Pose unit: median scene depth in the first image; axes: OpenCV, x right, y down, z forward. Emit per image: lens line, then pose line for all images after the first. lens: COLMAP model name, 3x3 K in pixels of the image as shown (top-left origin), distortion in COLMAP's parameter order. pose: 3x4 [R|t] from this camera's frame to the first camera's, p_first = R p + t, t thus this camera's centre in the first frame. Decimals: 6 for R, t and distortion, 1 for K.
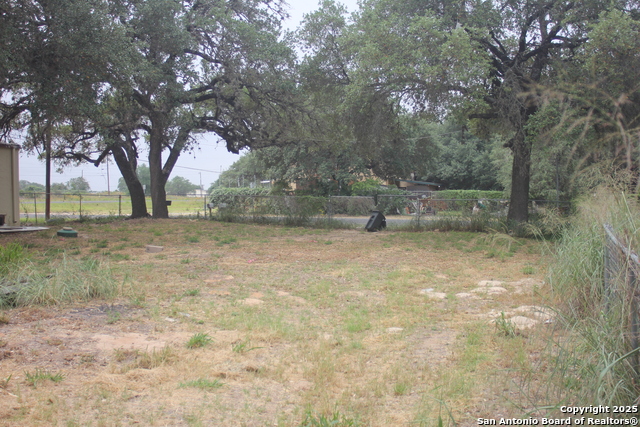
lens RADIAL K [[676.6, 0, 320.0], [0, 676.6, 213.5], [0, 0, 1]] dist [-0.084433, 0.025740]
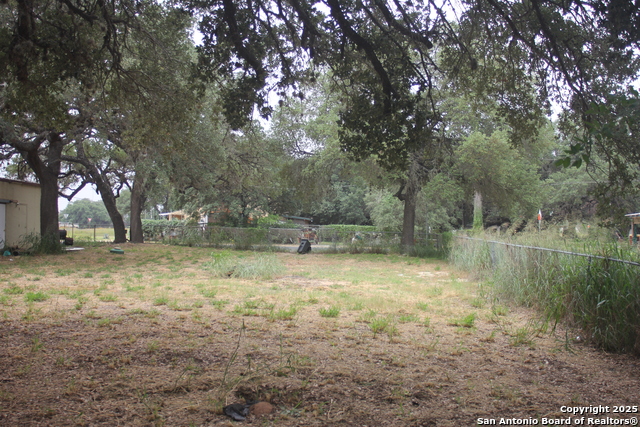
lens RADIAL K [[676.6, 0, 320.0], [0, 676.6, 213.5], [0, 0, 1]] dist [-0.084433, 0.025740]
pose [[0.970145, 0.020844, 0.241630, -0.207720], [-0.009359, 0.998775, -0.048585, 0.009375], [-0.242346, 0.044874, 0.969151, -0.340906]]
